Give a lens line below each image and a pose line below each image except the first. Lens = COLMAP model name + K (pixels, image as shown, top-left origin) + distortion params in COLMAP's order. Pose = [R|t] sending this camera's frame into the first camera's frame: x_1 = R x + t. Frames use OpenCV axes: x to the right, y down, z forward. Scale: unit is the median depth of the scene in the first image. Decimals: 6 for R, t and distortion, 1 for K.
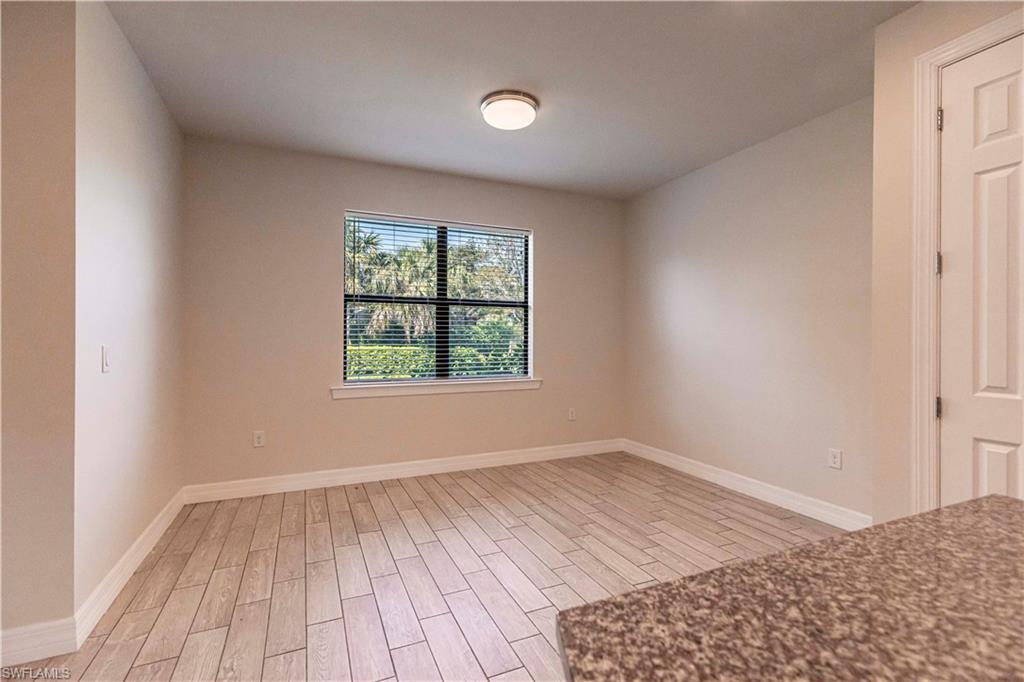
lens RADIAL K [[461.3, 0, 511.3], [0, 461.3, 338.6], [0, 0, 1]] dist [0.001830, 0.000492]
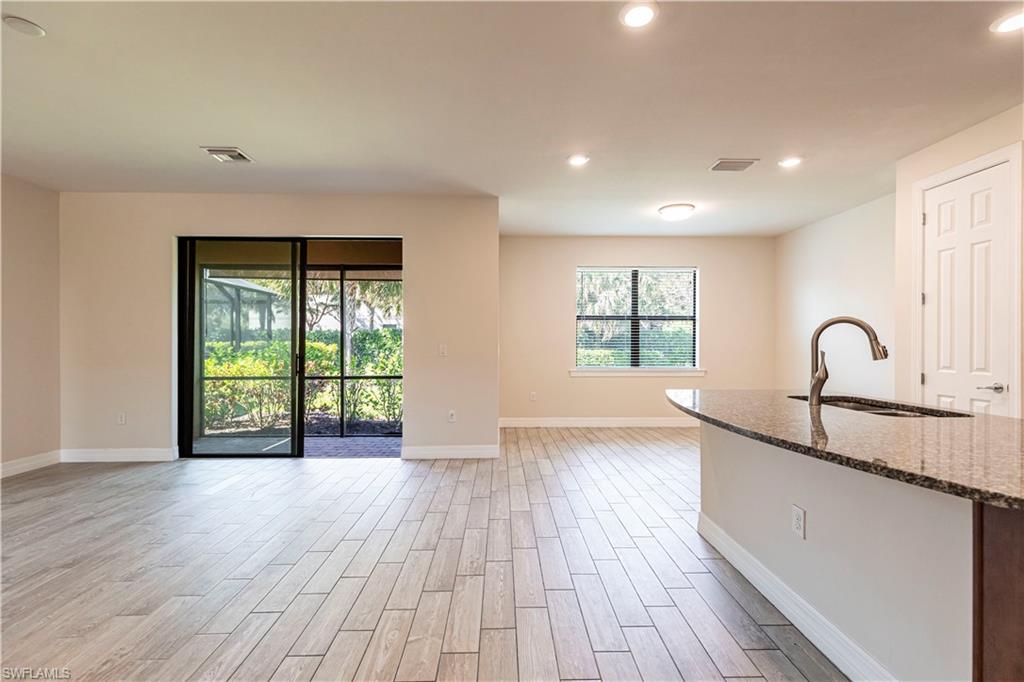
lens RADIAL K [[461.3, 0, 510.6], [0, 461.3, 342.0], [0, 0, 1]] dist [0.001830, 0.000492]
pose [[0.922625, 0.000391, -0.385698, 0.065681], [-0.001176, 0.999998, -0.001799, 0.004628], [0.385696, 0.002113, 0.922623, -0.620577]]
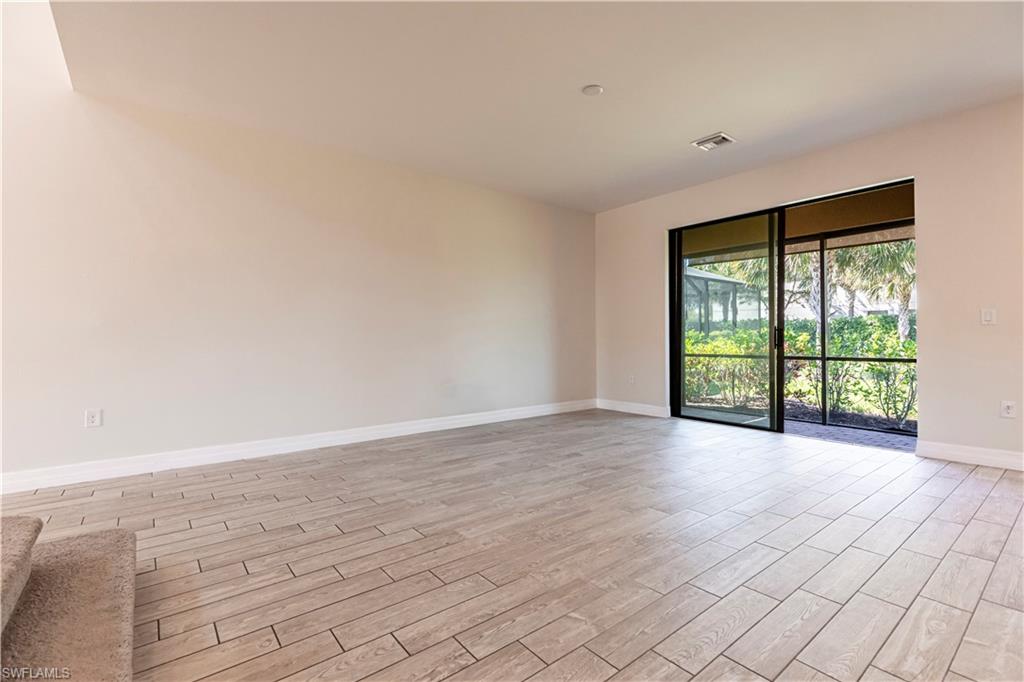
lens RADIAL K [[461.3, 0, 508.0], [0, 461.3, 335.6], [0, 0, 1]] dist [0.001830, 0.000492]
pose [[0.248668, -0.013549, -0.968494, 0.063035], [0.002283, 0.999908, -0.013402, 0.052140], [0.968586, 0.001121, 0.248676, -0.664605]]
